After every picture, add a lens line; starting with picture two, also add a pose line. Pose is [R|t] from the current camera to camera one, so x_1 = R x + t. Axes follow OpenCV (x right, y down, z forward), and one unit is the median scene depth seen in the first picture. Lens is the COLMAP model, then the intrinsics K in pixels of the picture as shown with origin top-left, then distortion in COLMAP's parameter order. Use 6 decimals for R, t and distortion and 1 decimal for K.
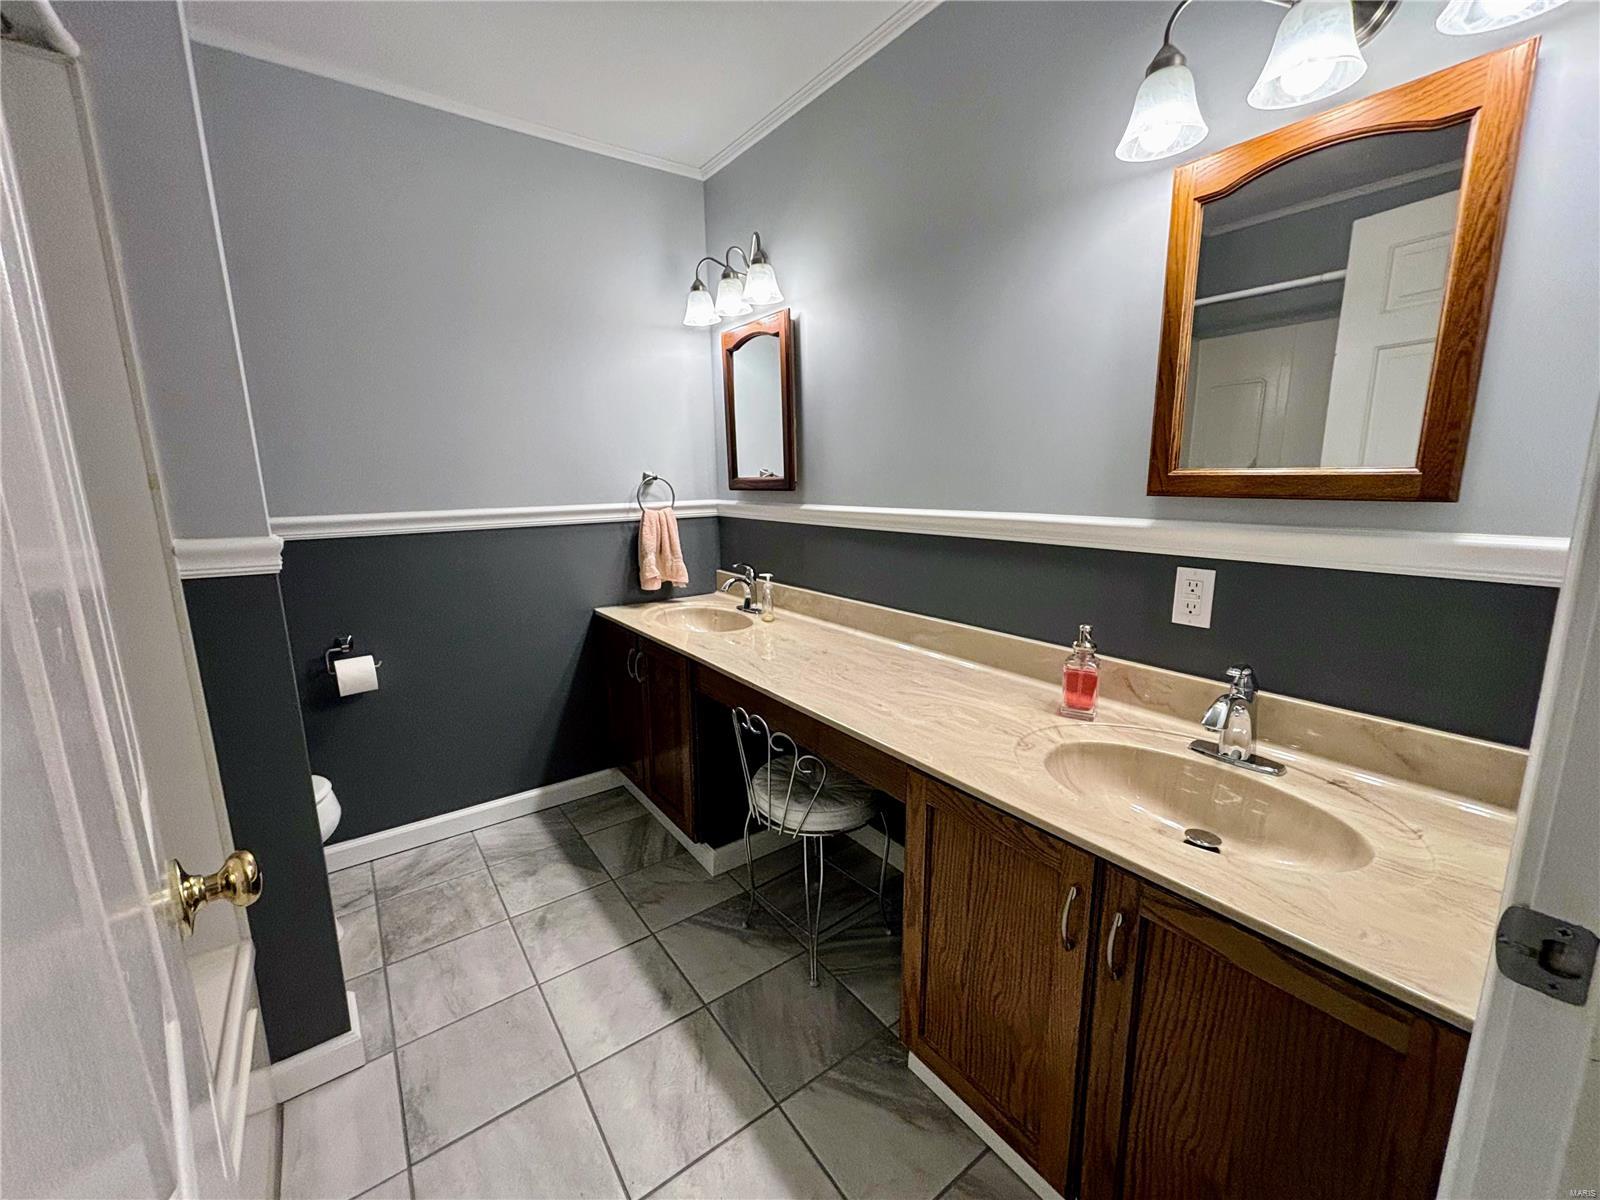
lens RADIAL K [[639.6, 0, 803.5], [0, 639.6, 593.0], [0, 0, 1]] dist [0.002357, 0.000202]
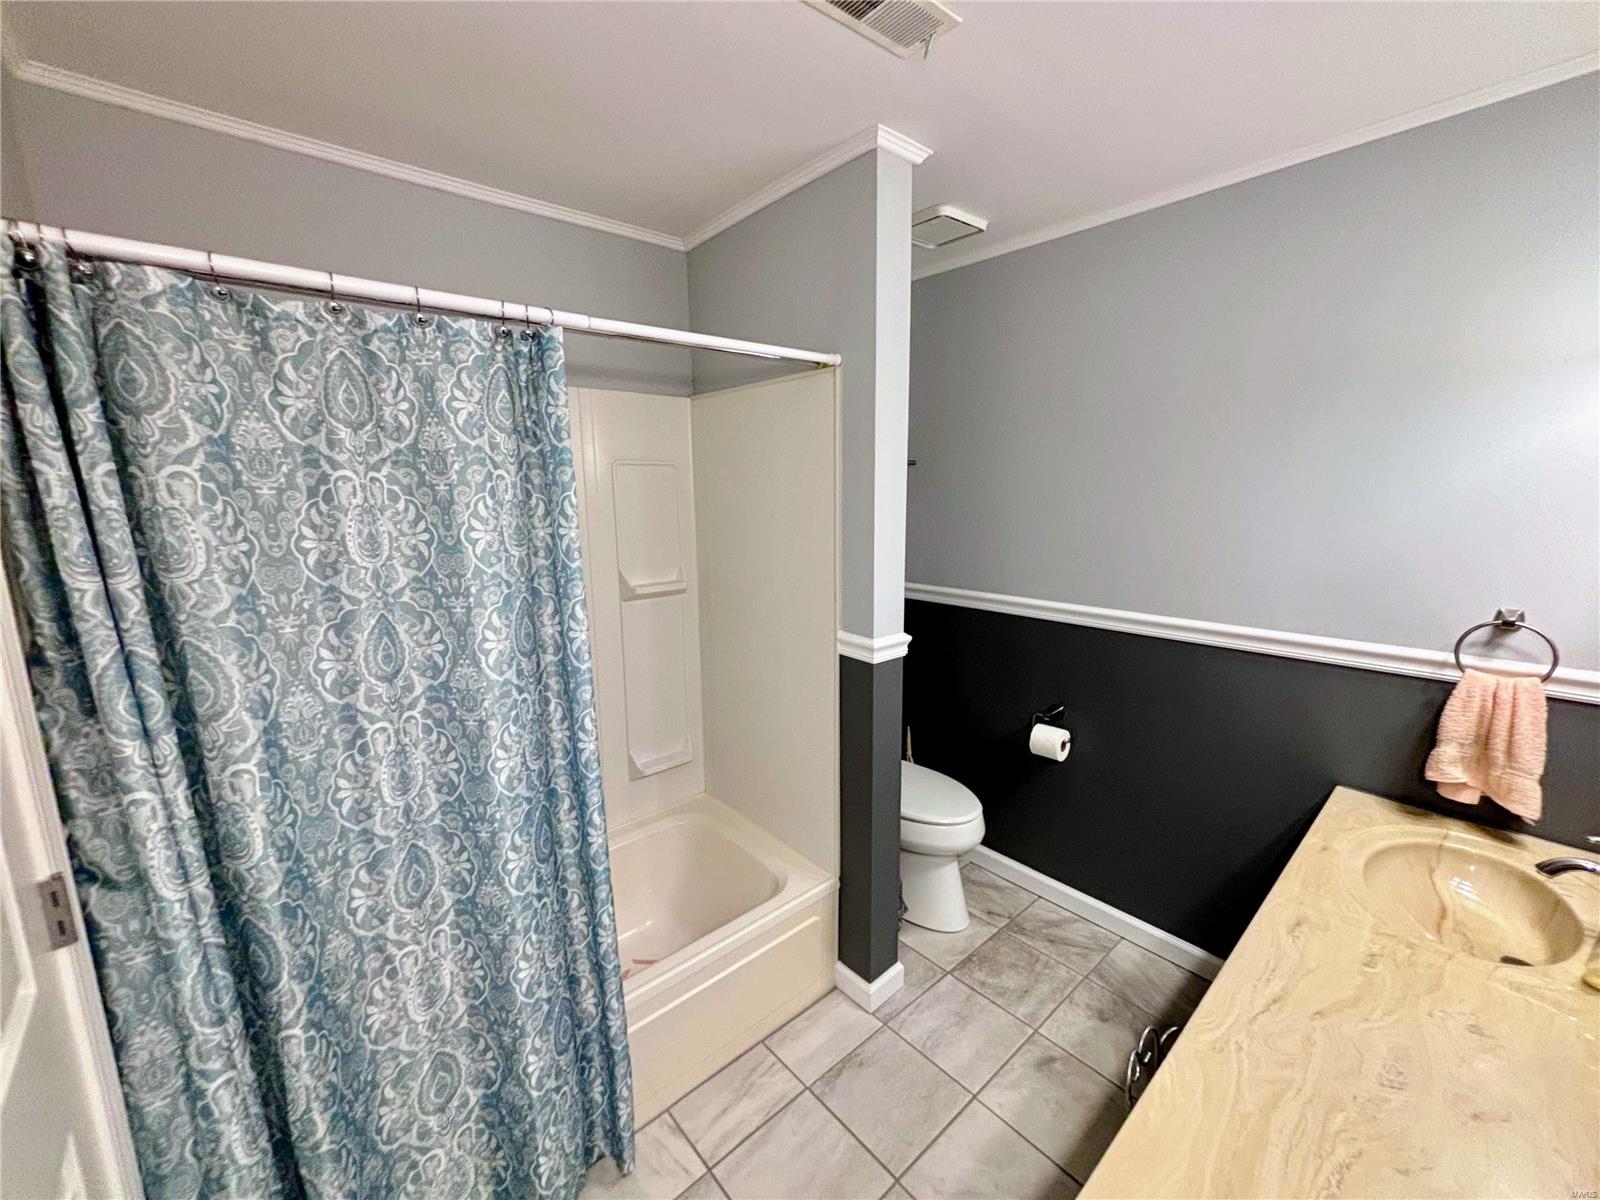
lens RADIAL K [[639.6, 0, 802.1], [0, 639.6, 610.1], [0, 0, 1]] dist [0.002357, 0.000202]
pose [[0.076348, 0.196395, -0.977548, 0.317705], [-0.166928, 0.969090, 0.181659, -0.218937], [0.983009, 0.149311, 0.106772, 0.378956]]
